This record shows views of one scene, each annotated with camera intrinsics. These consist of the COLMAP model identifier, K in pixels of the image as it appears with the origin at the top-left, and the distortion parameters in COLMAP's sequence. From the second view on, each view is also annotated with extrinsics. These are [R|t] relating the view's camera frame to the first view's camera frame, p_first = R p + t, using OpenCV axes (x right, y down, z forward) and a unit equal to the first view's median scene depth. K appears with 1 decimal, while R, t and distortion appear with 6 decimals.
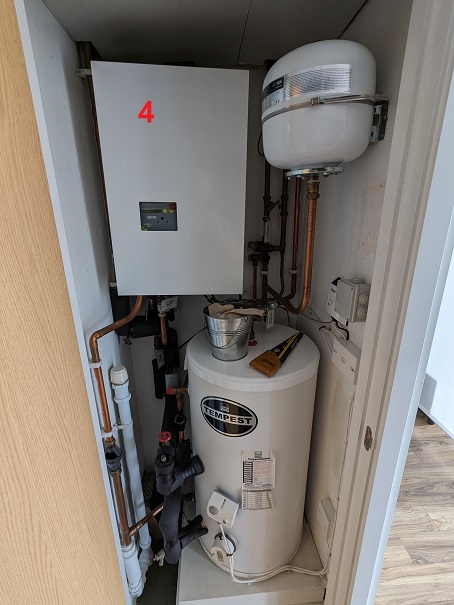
lens RADIAL K [[284.5, 0, 227.4], [0, 284.5, 301.2], [0, 0, 1]] dist [-0.001312, 0.001003]
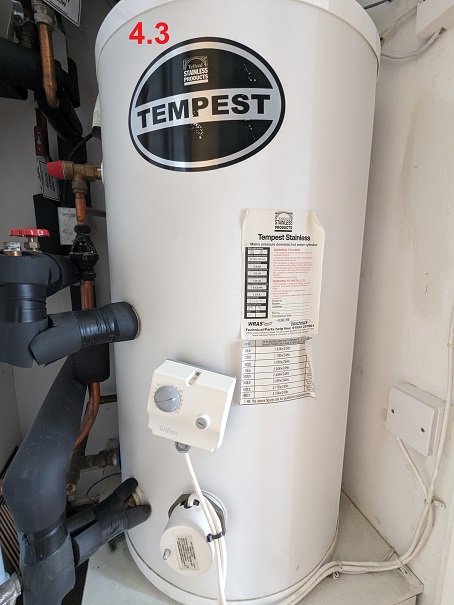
lens RADIAL K [[284.5, 0, 226.3], [0, 284.5, 303.5], [0, 0, 1]] dist [-0.001312, 0.001003]
pose [[0.977738, -0.018458, 0.209014, -0.047983], [0.045415, 0.991127, -0.124919, 0.655314], [-0.204853, 0.131630, 0.969901, 0.619838]]
